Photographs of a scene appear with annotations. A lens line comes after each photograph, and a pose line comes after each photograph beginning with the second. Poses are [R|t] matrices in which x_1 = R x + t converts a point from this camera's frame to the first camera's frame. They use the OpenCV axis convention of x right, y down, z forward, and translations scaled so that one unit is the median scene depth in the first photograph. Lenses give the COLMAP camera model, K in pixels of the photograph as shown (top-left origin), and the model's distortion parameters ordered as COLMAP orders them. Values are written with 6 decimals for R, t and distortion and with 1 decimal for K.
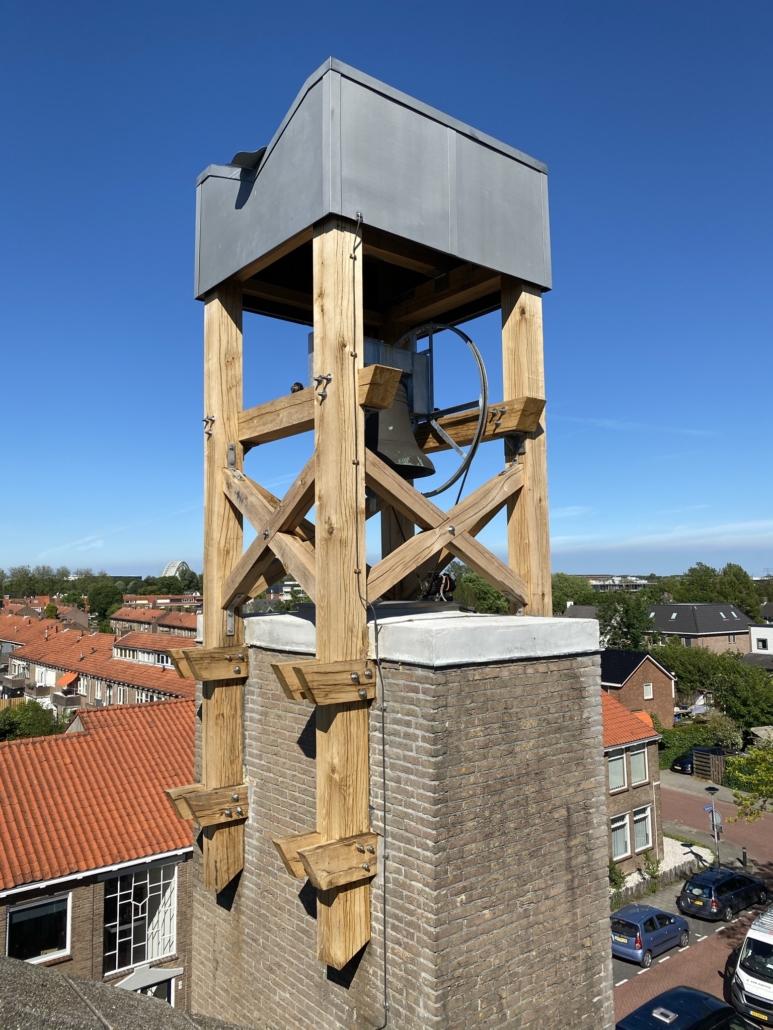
lens RADIAL K [[787.6, 0, 386.7], [0, 787.6, 519.6], [0, 0, 1]] dist [0.003102, 0.010244]
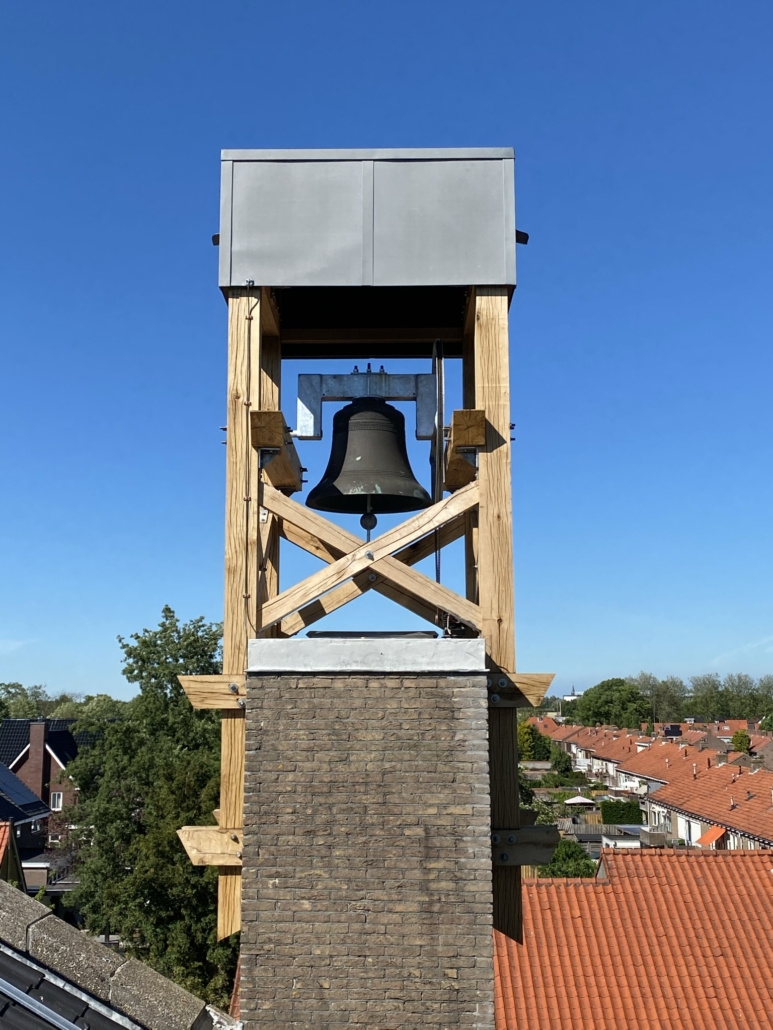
lens RADIAL K [[1251.3, 0, 387.0], [0, 1251.3, 512.2], [0, 0, 1]] dist [0.011369, 0.000000]
pose [[0.771720, -0.089782, -0.629593, 1.137282], [0.044931, 0.995208, -0.086846, 0.101640], [0.634373, 0.038733, 0.772056, -0.232776]]
